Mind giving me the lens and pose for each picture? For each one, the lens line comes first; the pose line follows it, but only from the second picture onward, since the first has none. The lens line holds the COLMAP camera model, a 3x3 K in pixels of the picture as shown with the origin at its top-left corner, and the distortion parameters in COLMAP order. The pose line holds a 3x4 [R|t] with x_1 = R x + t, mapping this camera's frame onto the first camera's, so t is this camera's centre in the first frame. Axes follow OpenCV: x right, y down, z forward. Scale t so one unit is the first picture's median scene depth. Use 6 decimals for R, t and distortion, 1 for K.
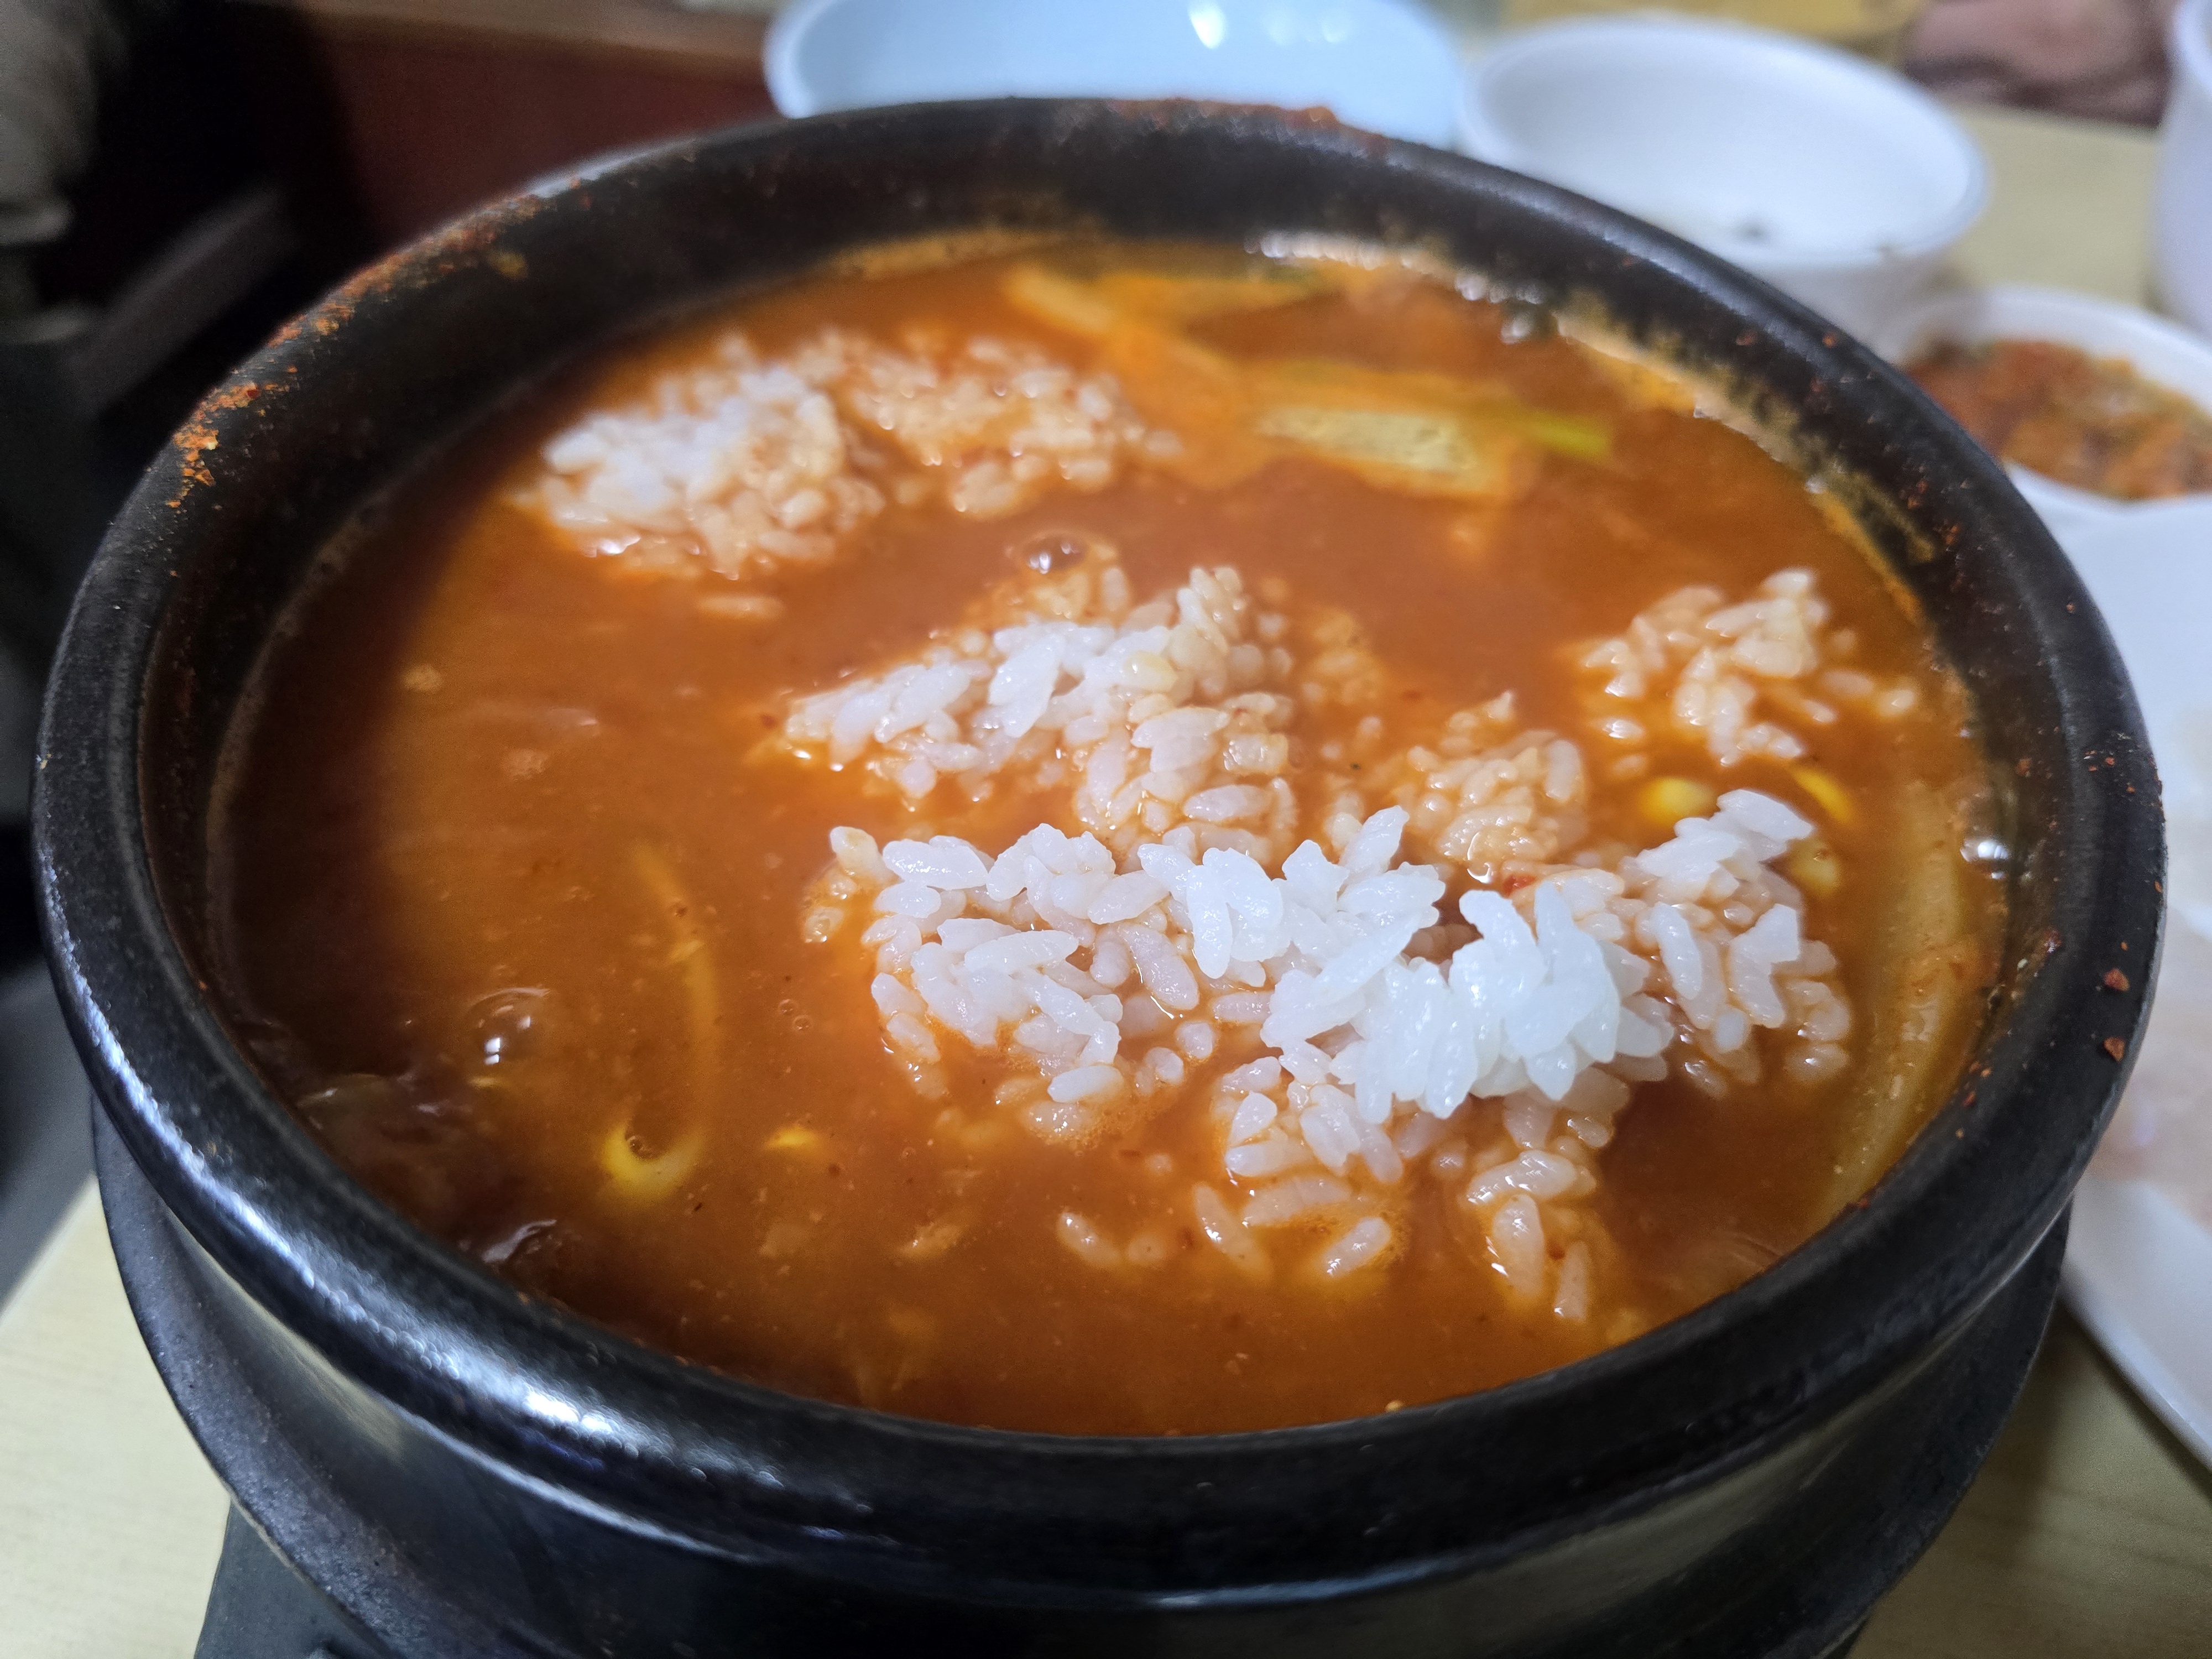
lens RADIAL K [[1491.8, 0, 1106.0], [0, 1491.8, 829.5], [0, 0, 1]] dist [0.052002, -0.051027]
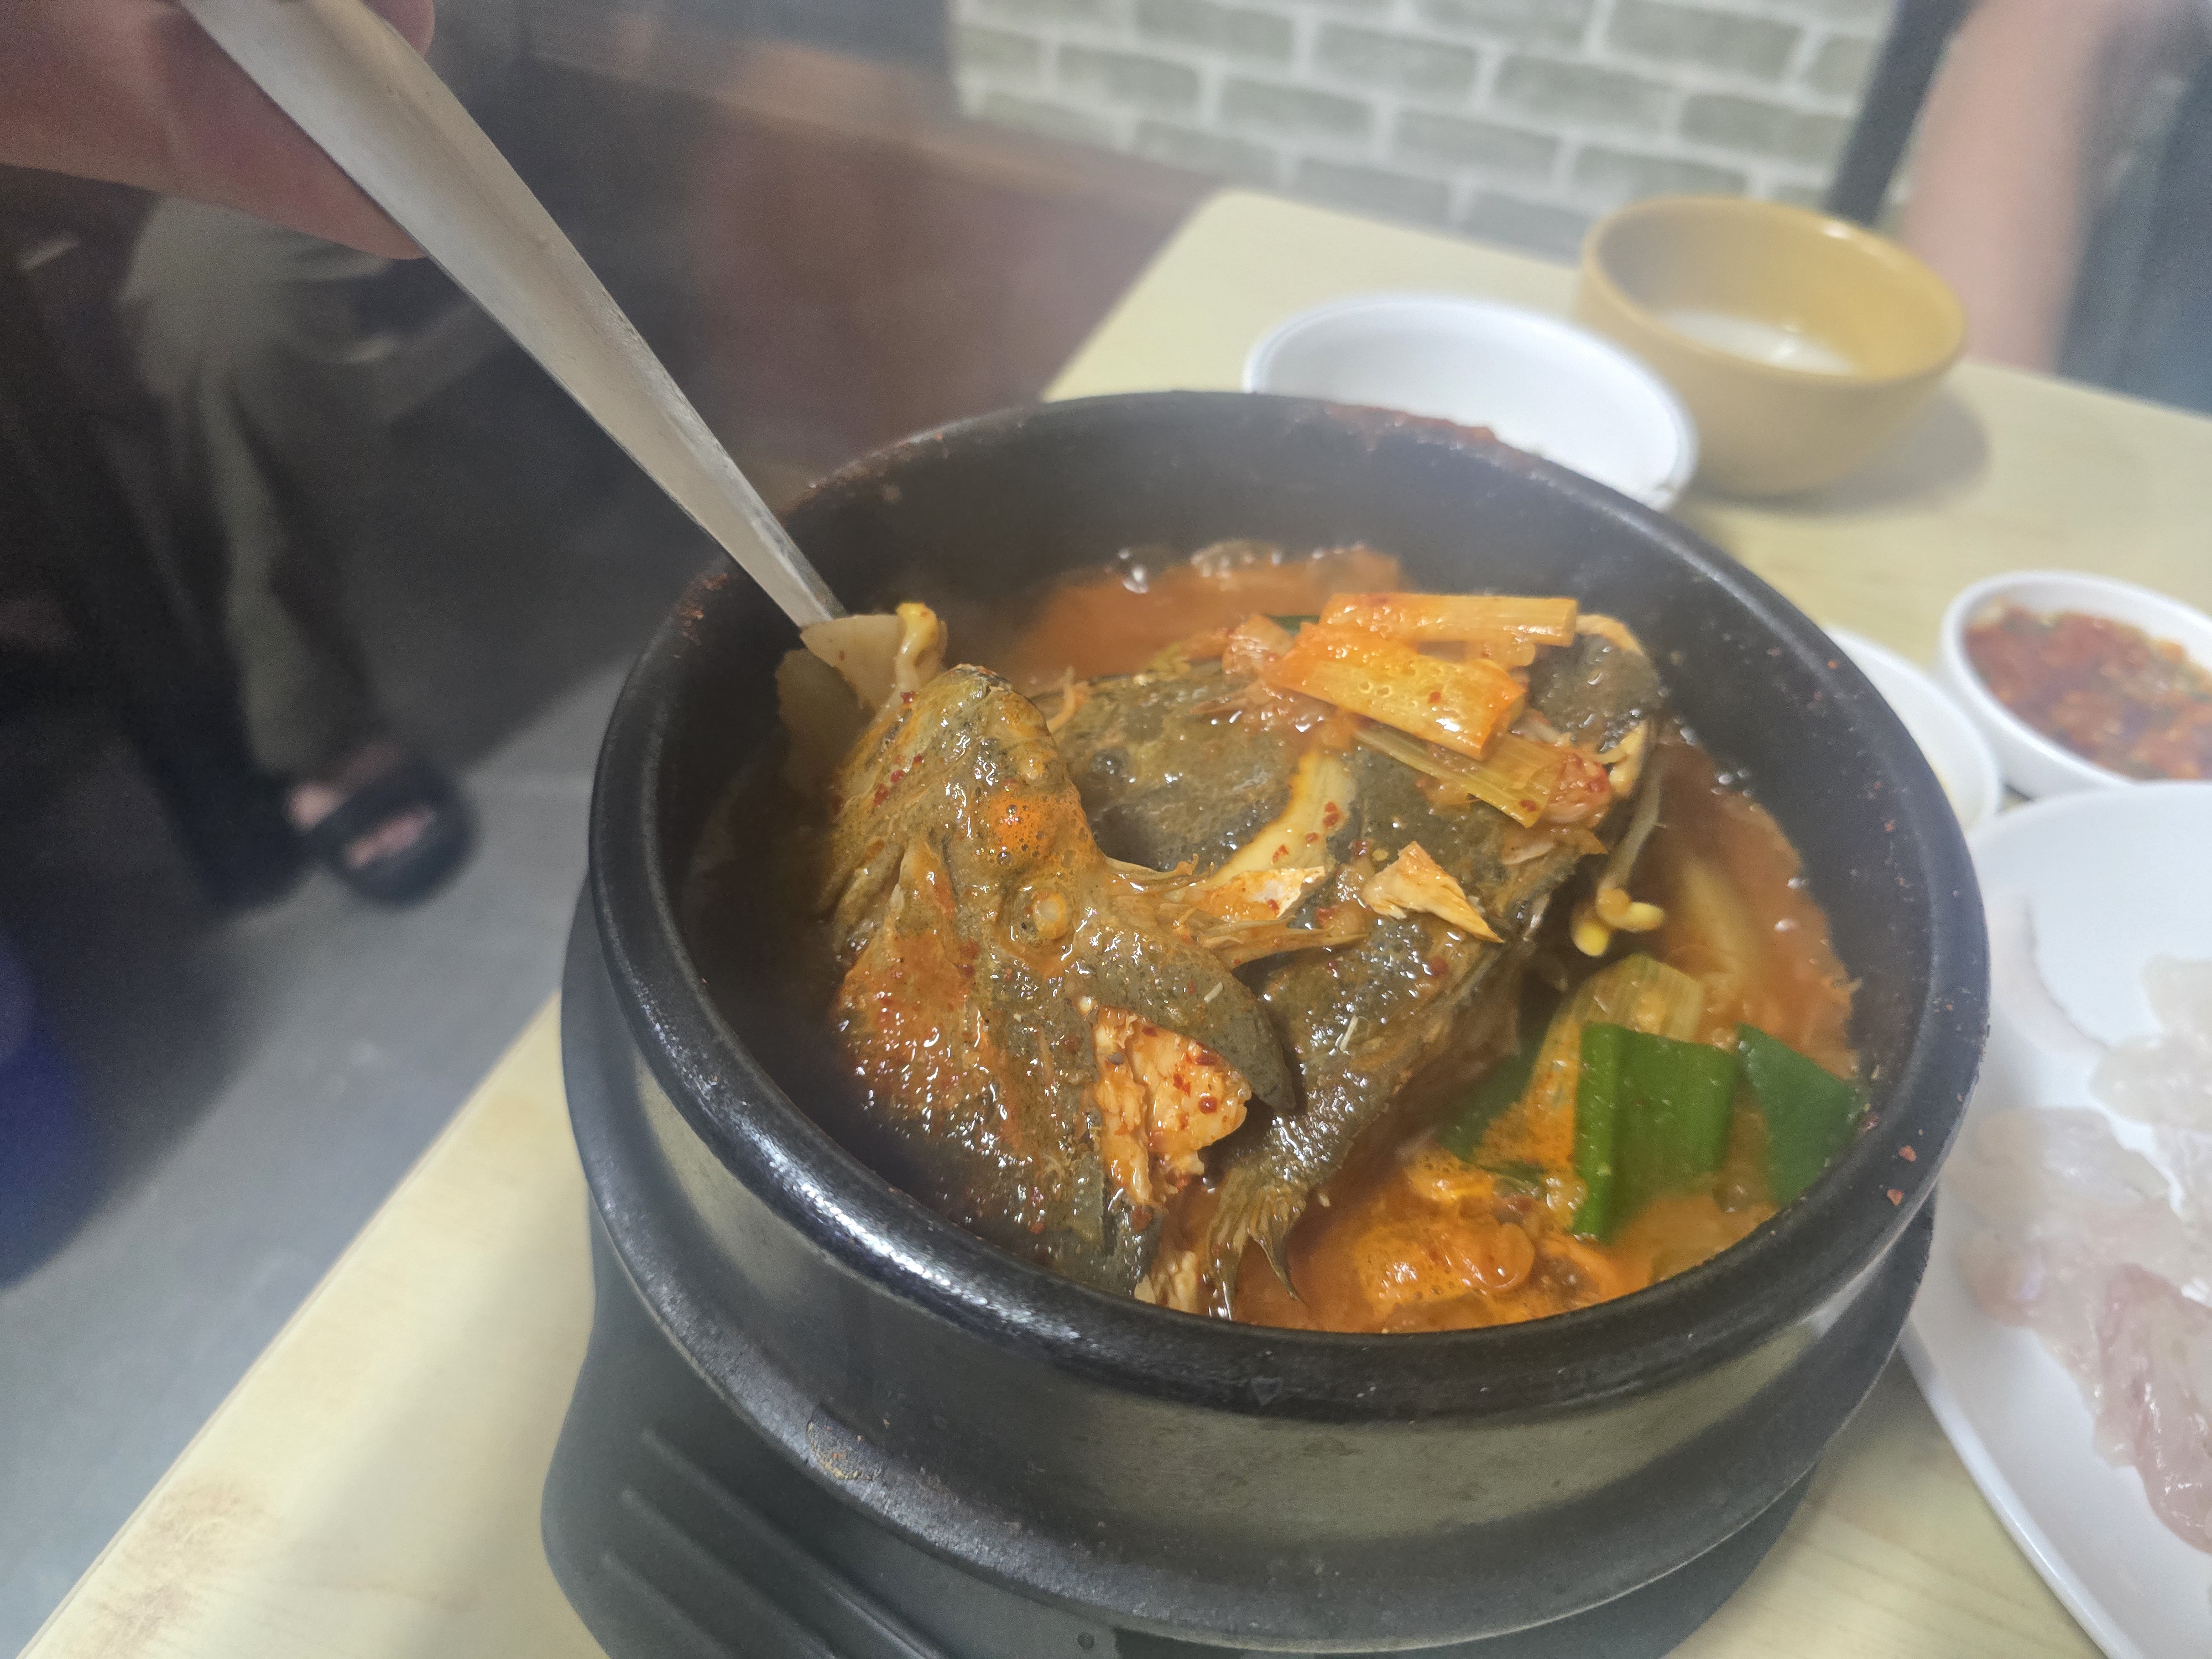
lens RADIAL K [[1491.8, 0, 1106.0], [0, 1491.8, 829.5], [0, 0, 1]] dist [0.052002, -0.051027]
pose [[0.986804, 0.130020, -0.096506, -0.021158], [-0.133326, 0.990659, -0.028611, -0.062150], [0.091885, 0.041101, 0.994921, -0.512396]]
